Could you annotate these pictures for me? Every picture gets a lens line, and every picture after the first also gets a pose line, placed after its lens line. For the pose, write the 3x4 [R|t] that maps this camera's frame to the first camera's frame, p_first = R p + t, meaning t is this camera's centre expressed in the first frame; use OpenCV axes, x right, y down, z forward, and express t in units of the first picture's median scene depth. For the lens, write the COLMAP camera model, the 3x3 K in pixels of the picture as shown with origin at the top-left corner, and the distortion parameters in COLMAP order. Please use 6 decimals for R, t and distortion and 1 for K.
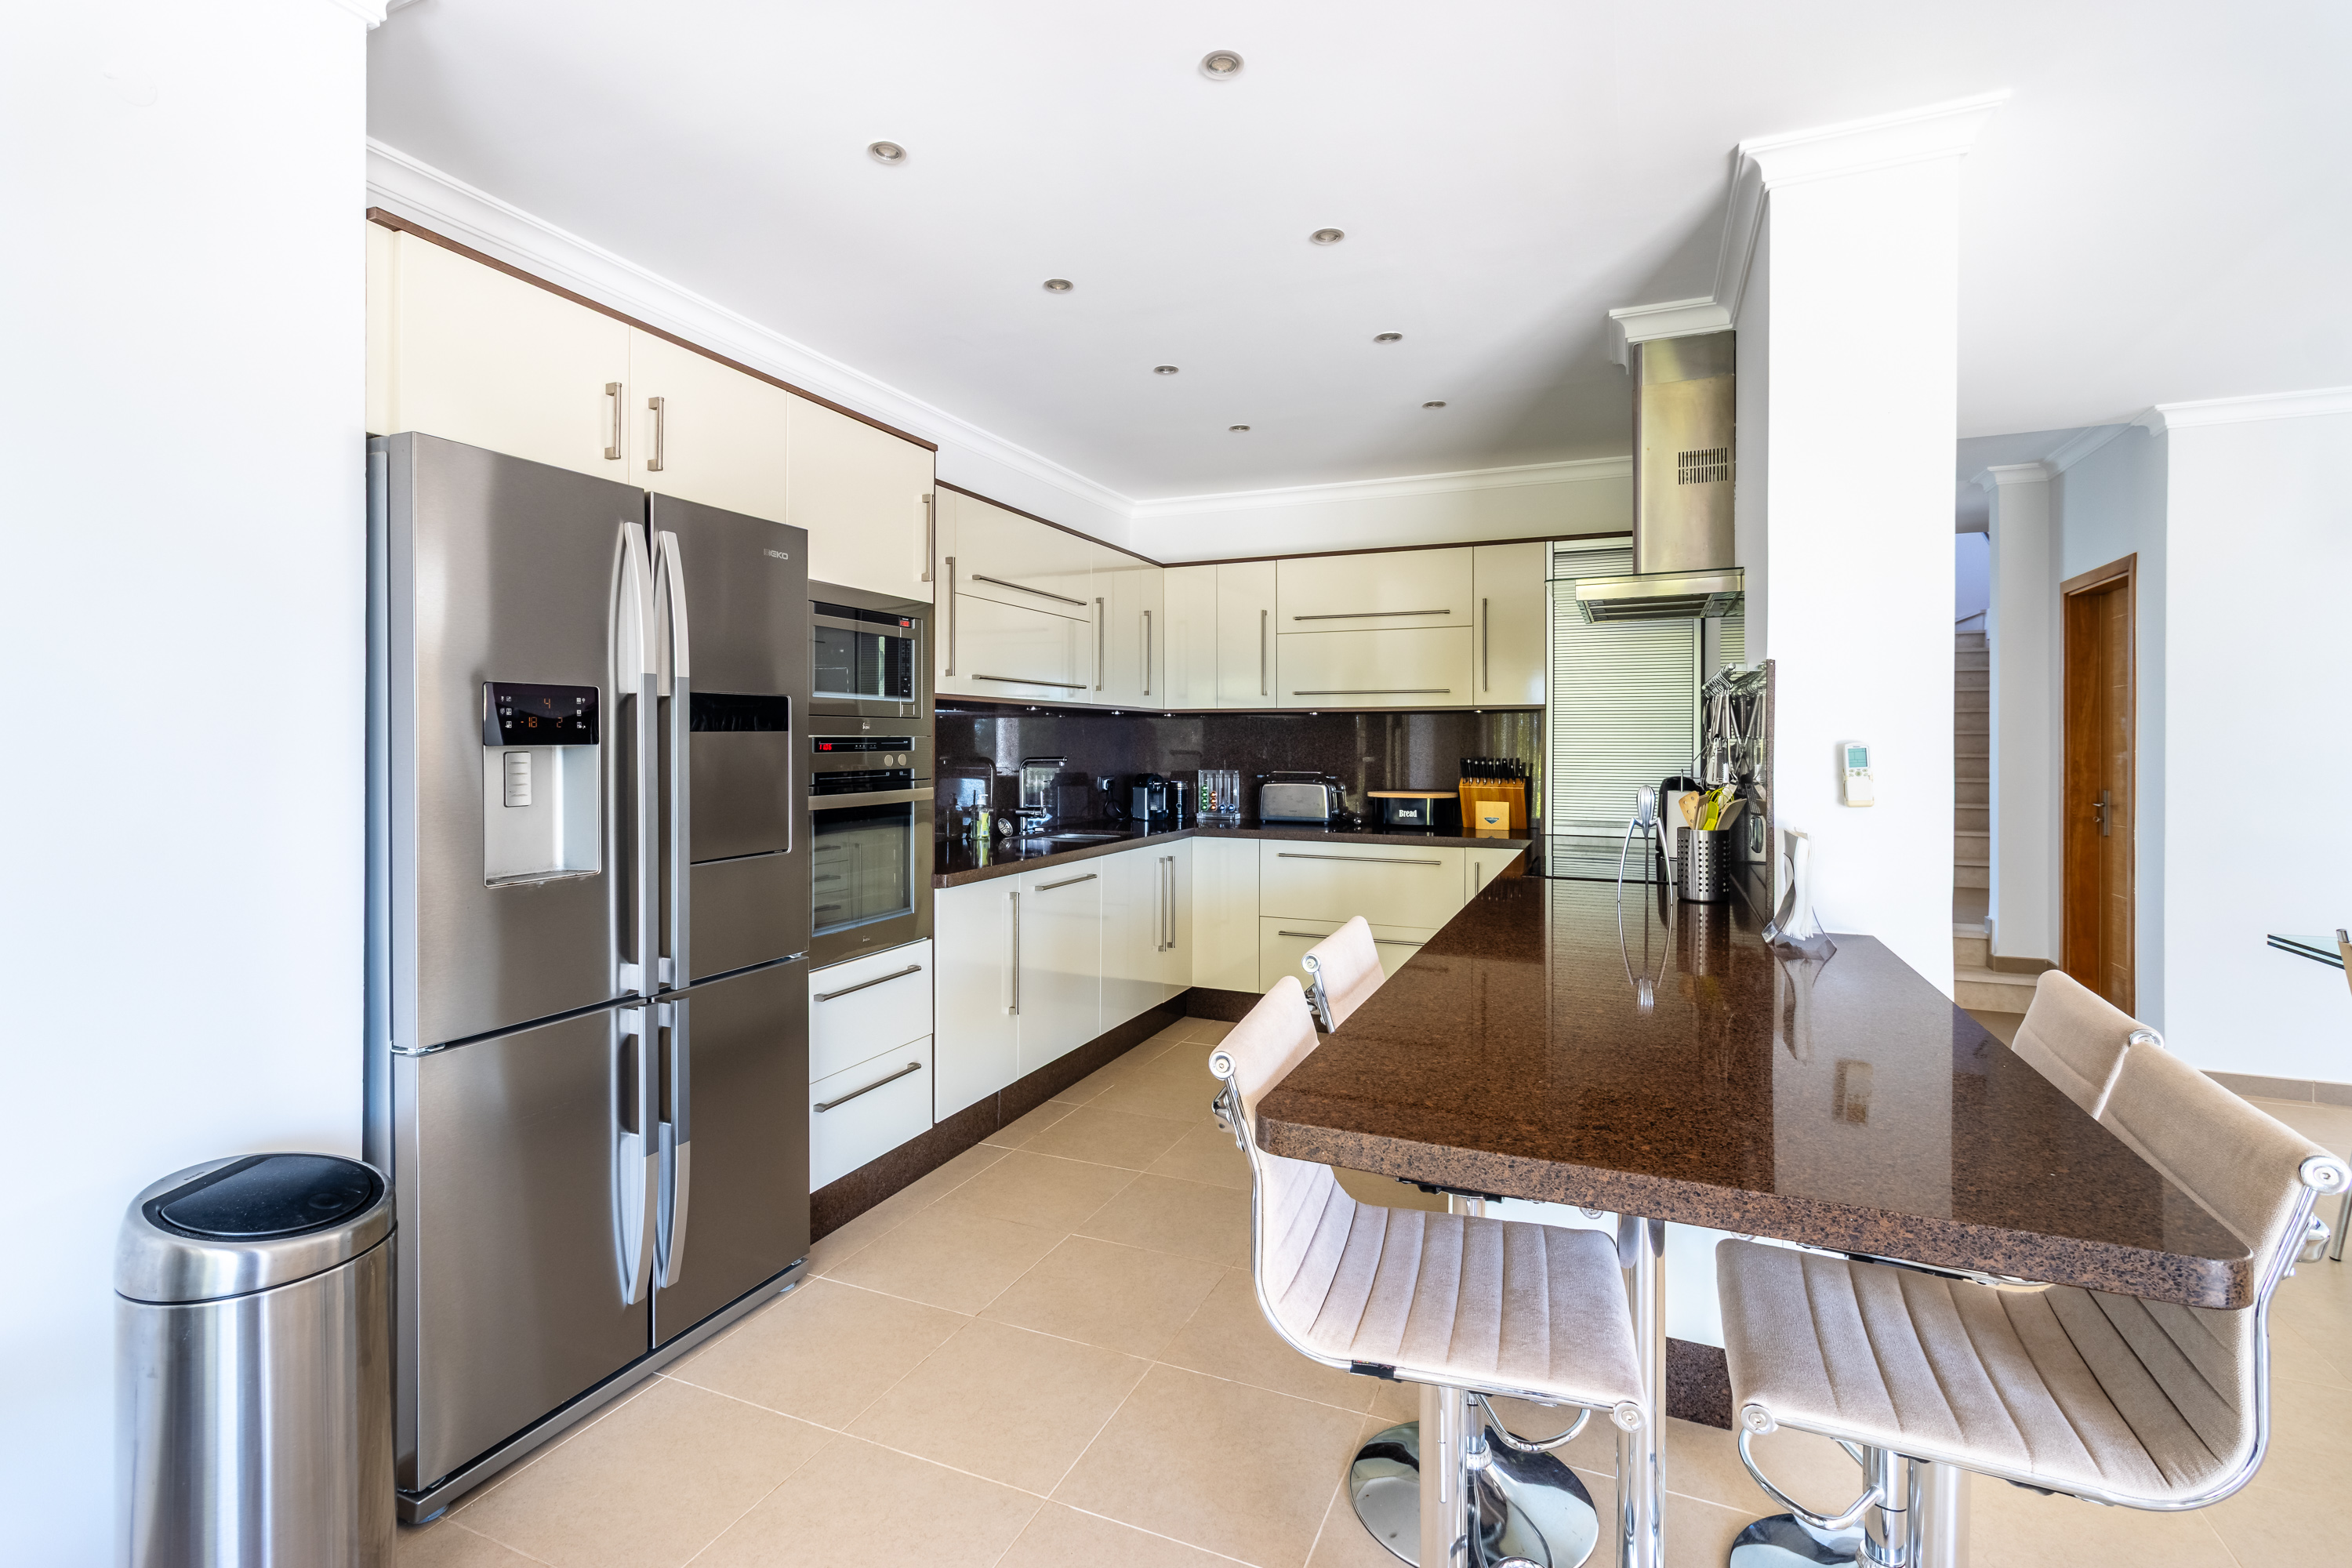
lens RADIAL K [[1080.2, 0, 1160.6], [0, 1080.2, 746.5], [0, 0, 1]] dist [-0.001358, 0.001049]
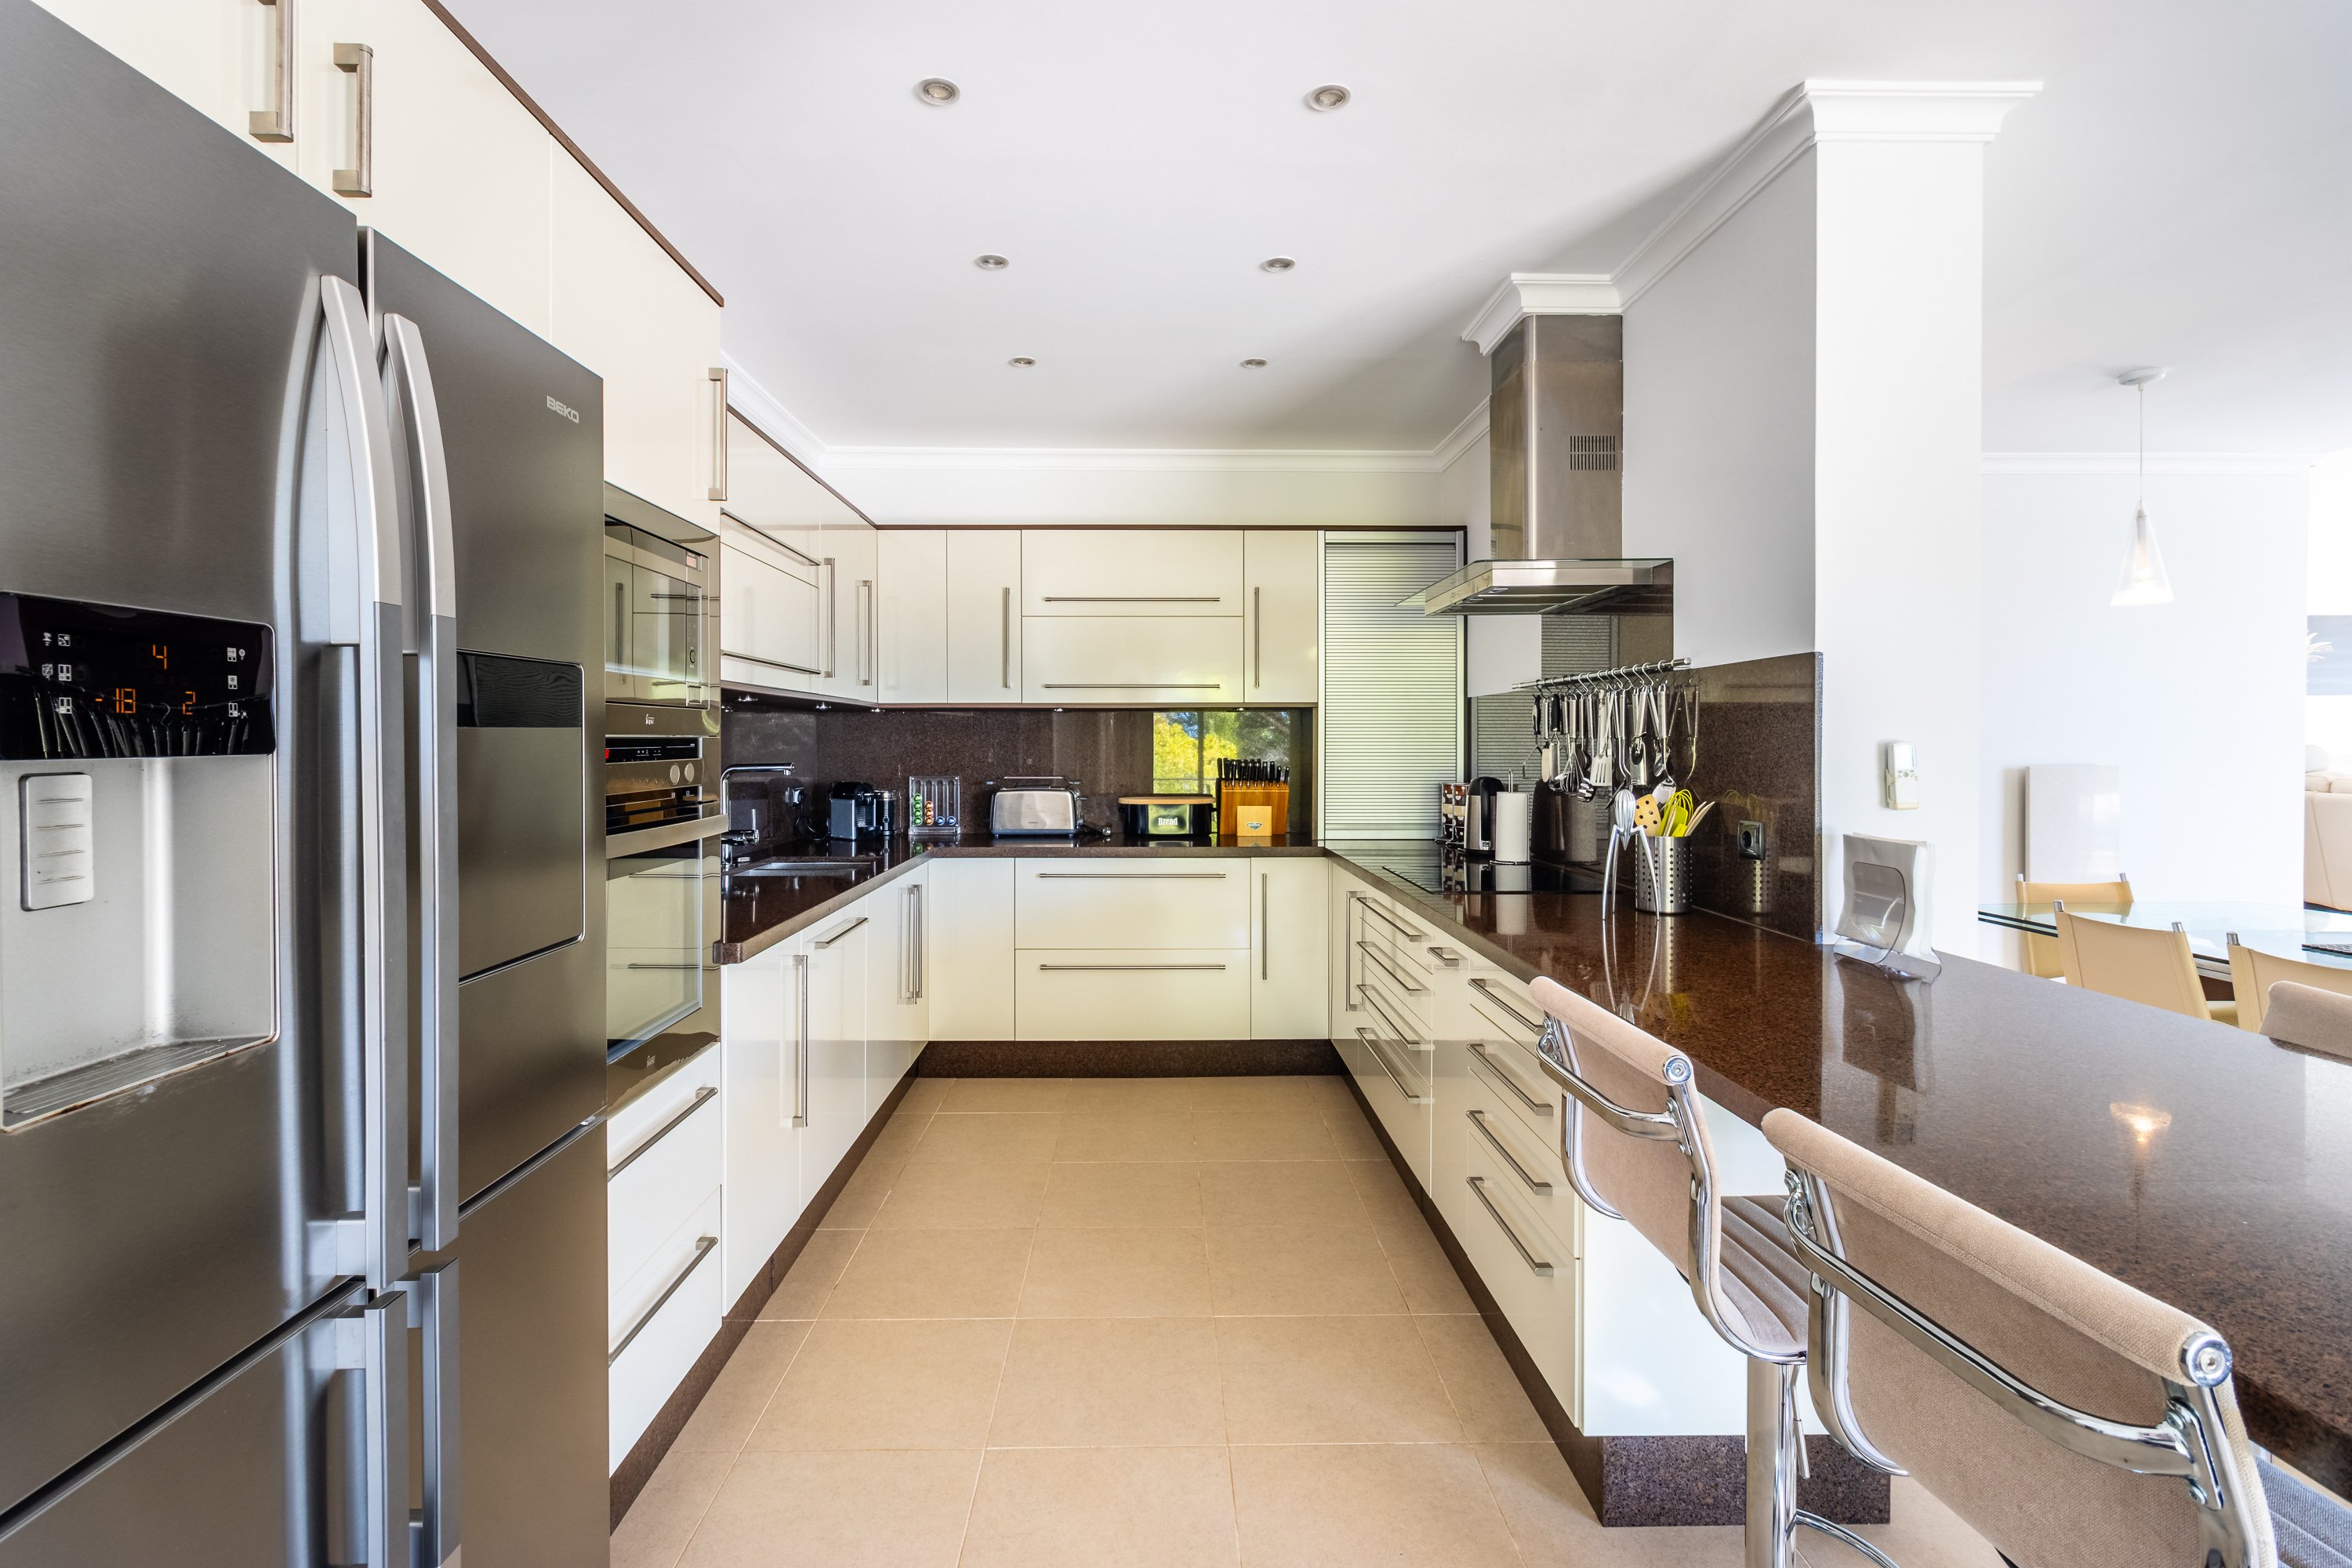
lens RADIAL K [[1075.5, 0, 1146.7], [0, 1075.5, 747.6], [0, 0, 1]] dist [-0.000373, 0.000185]
pose [[0.910487, -0.004656, 0.413511, -0.248915], [0.004301, 0.999989, 0.001790, -0.002477], [-0.413515, 0.000148, 0.910497, 0.295044]]
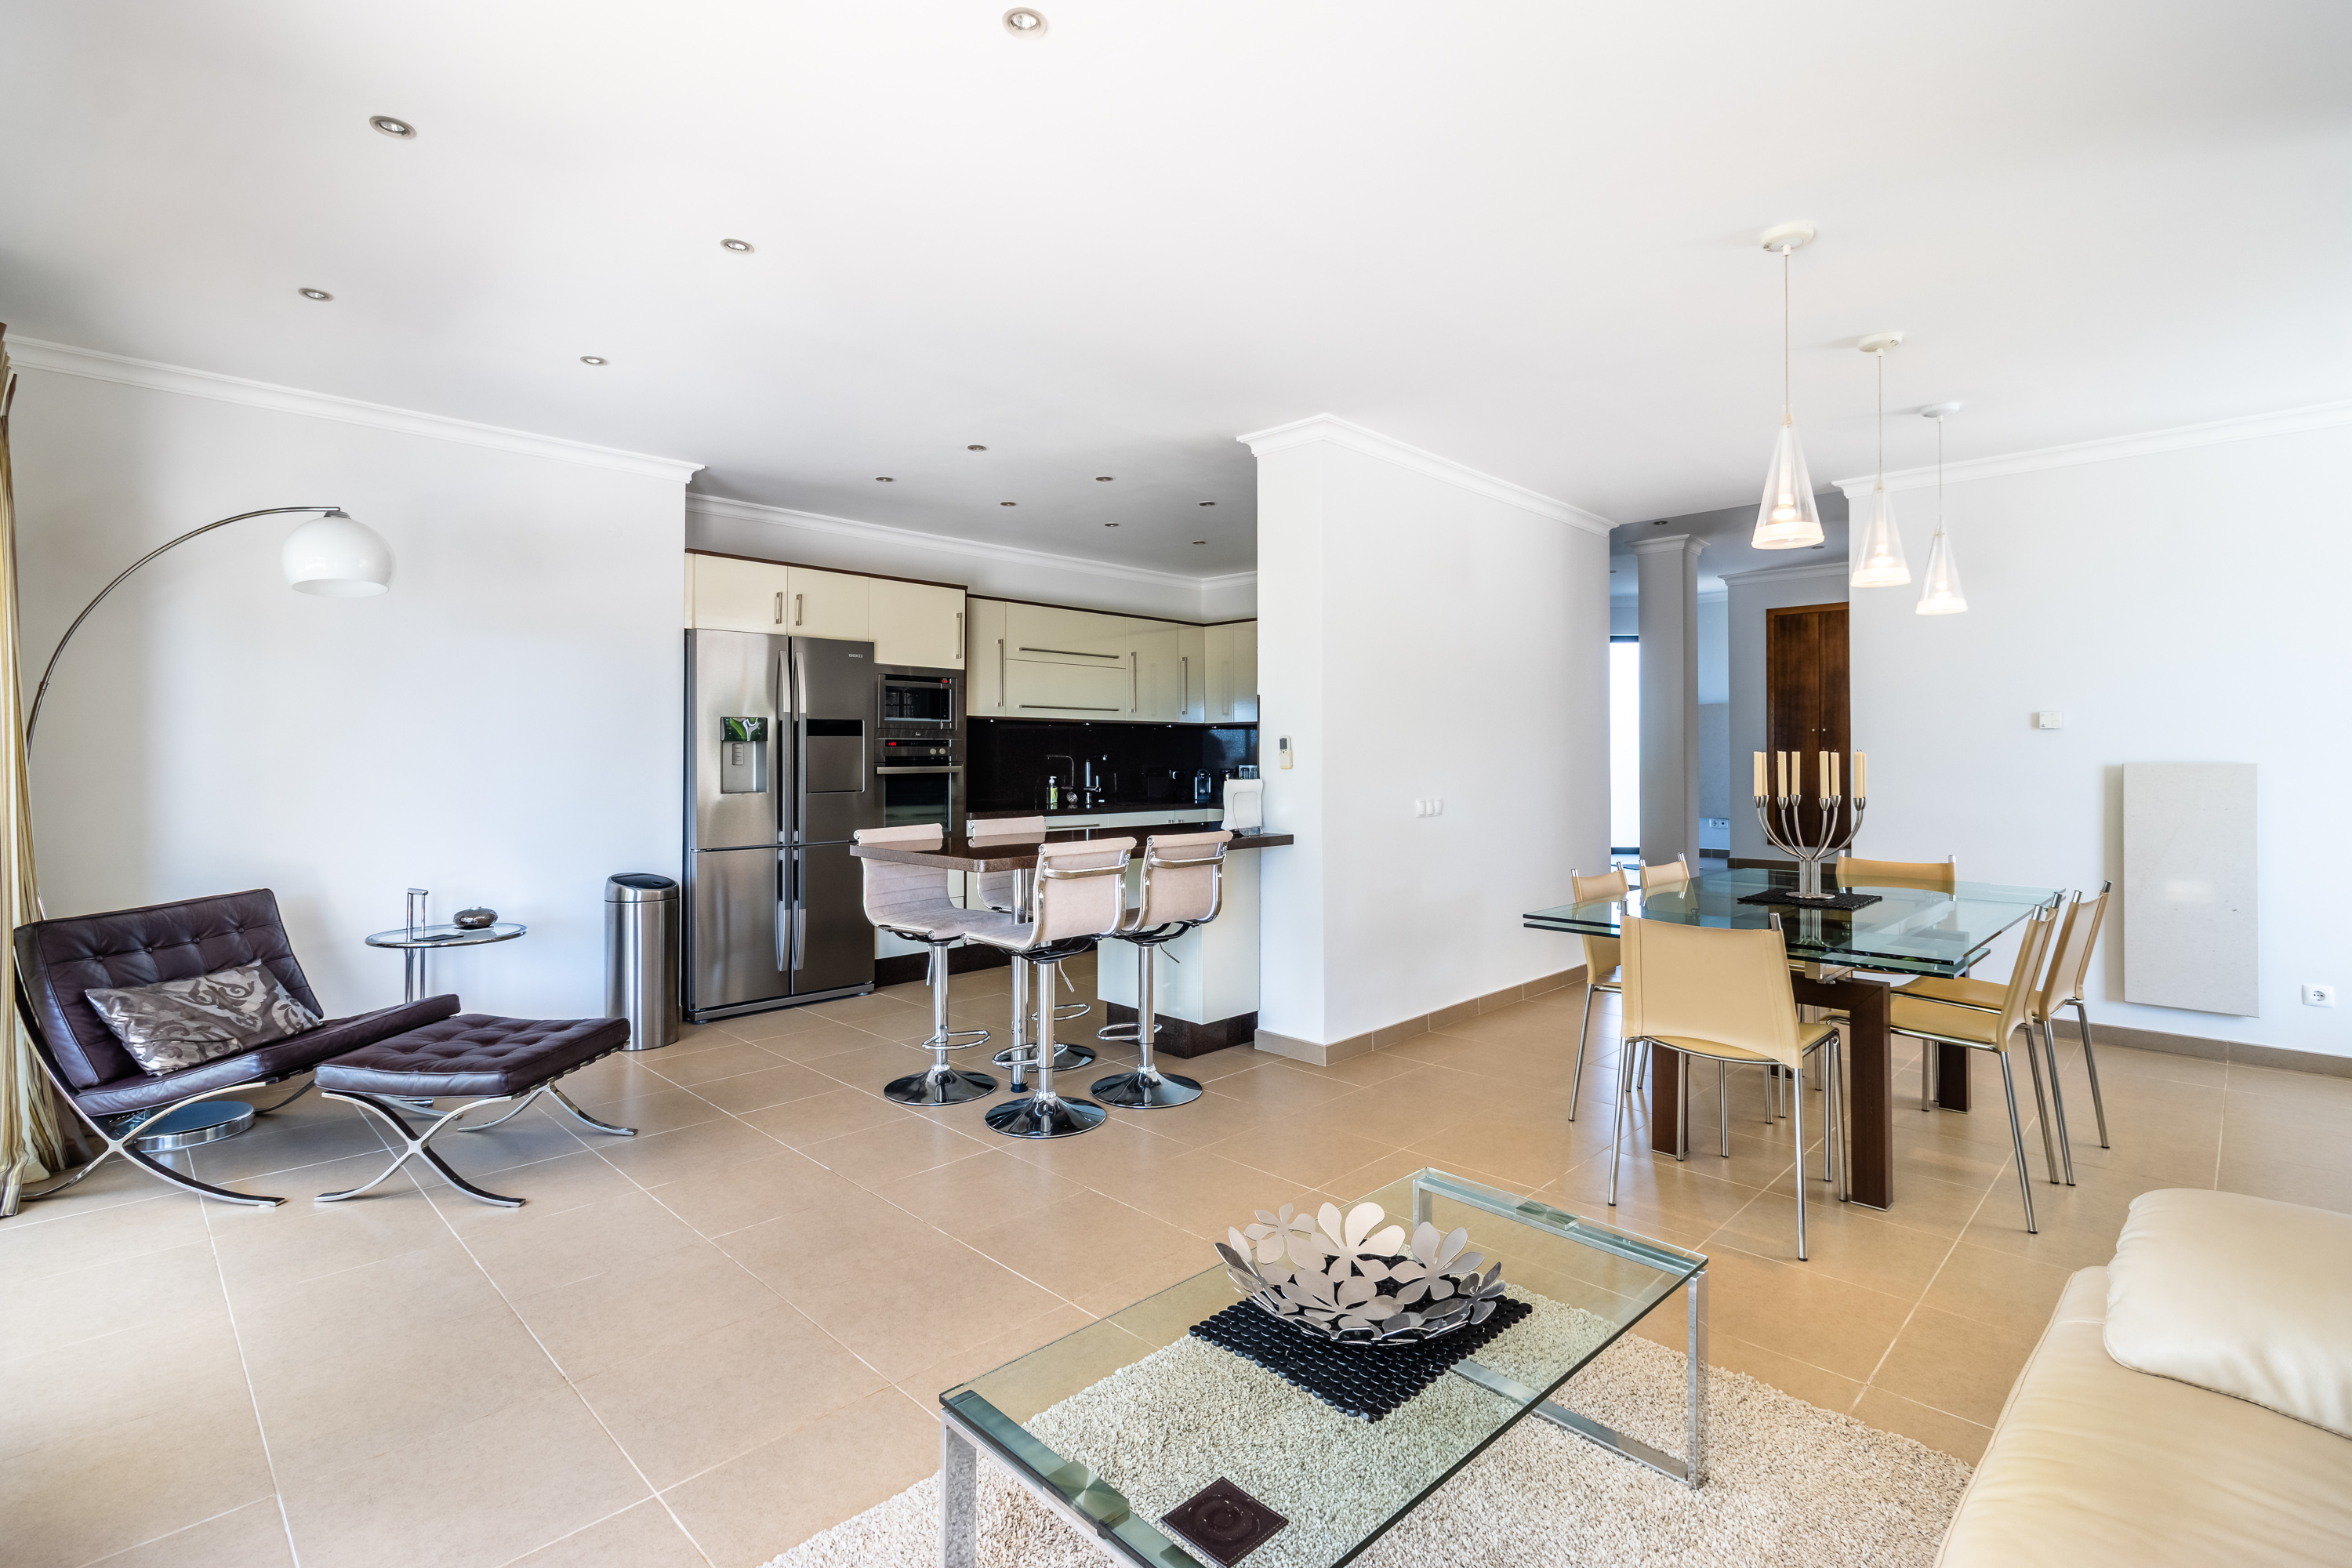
lens RADIAL K [[1093.7, 0, 1159.6], [0, 1093.7, 745.9], [0, 0, 1]] dist [-0.001018, -0.000121]
pose [[0.930884, -0.004902, -0.365282, 0.825303], [-0.000526, 0.999891, -0.014759, 0.030809], [0.365314, 0.013931, 0.930780, -0.677096]]
